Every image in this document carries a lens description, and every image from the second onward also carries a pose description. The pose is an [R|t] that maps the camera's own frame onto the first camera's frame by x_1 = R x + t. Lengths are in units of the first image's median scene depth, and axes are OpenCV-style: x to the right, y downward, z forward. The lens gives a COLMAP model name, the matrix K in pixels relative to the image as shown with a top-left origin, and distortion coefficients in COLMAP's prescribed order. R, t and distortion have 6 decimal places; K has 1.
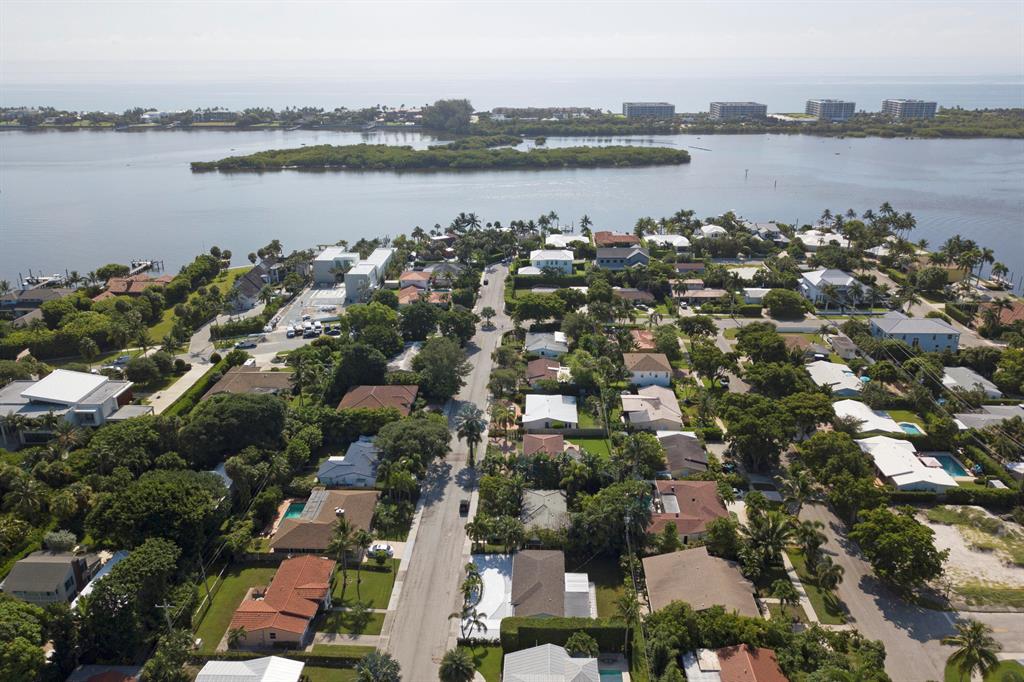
lens RADIAL K [[800.8, 0, 513.4], [0, 800.8, 344.0], [0, 0, 1]] dist [0.014805, -0.003907]
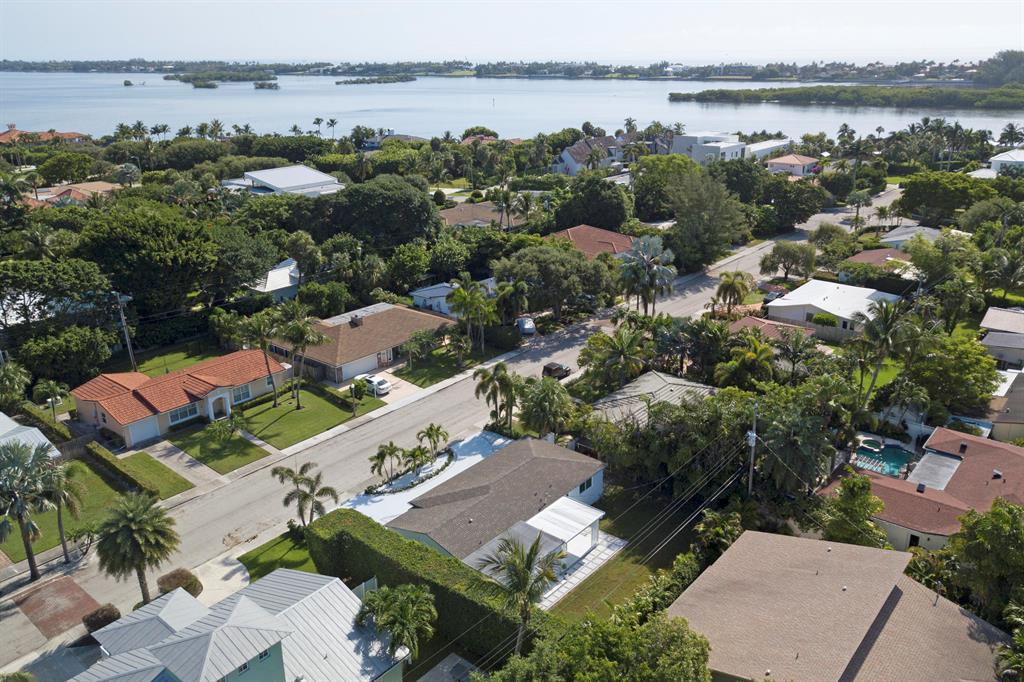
lens RADIAL K [[800.8, 0, 505.6], [0, 800.8, 338.8], [0, 0, 1]] dist [0.014805, -0.003907]
pose [[0.788111, 0.205657, -0.580160, 0.223850], [-0.204901, 0.976433, 0.067785, 0.133296], [0.580428, 0.065453, 0.811677, 0.461622]]
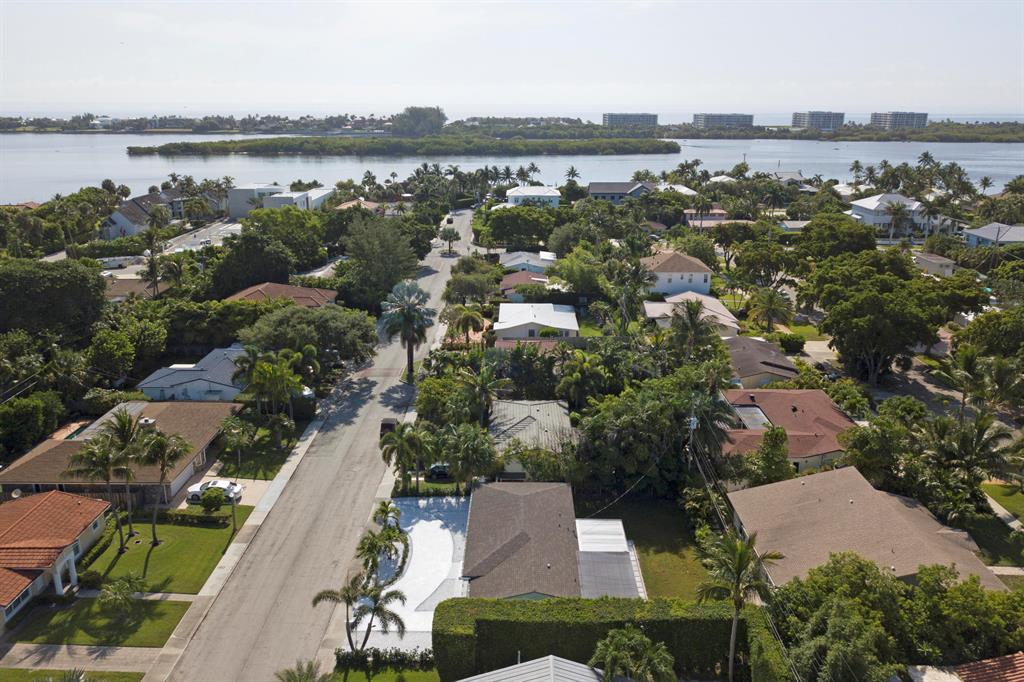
lens RADIAL K [[800.8, 0, 512.6], [0, 800.8, 338.3], [0, 0, 1]] dist [0.014805, -0.003907]
pose [[0.999606, -0.000306, 0.028070, 0.009455], [0.002041, 0.998086, -0.061803, 0.159205], [-0.027997, 0.061836, 0.997694, 0.391764]]
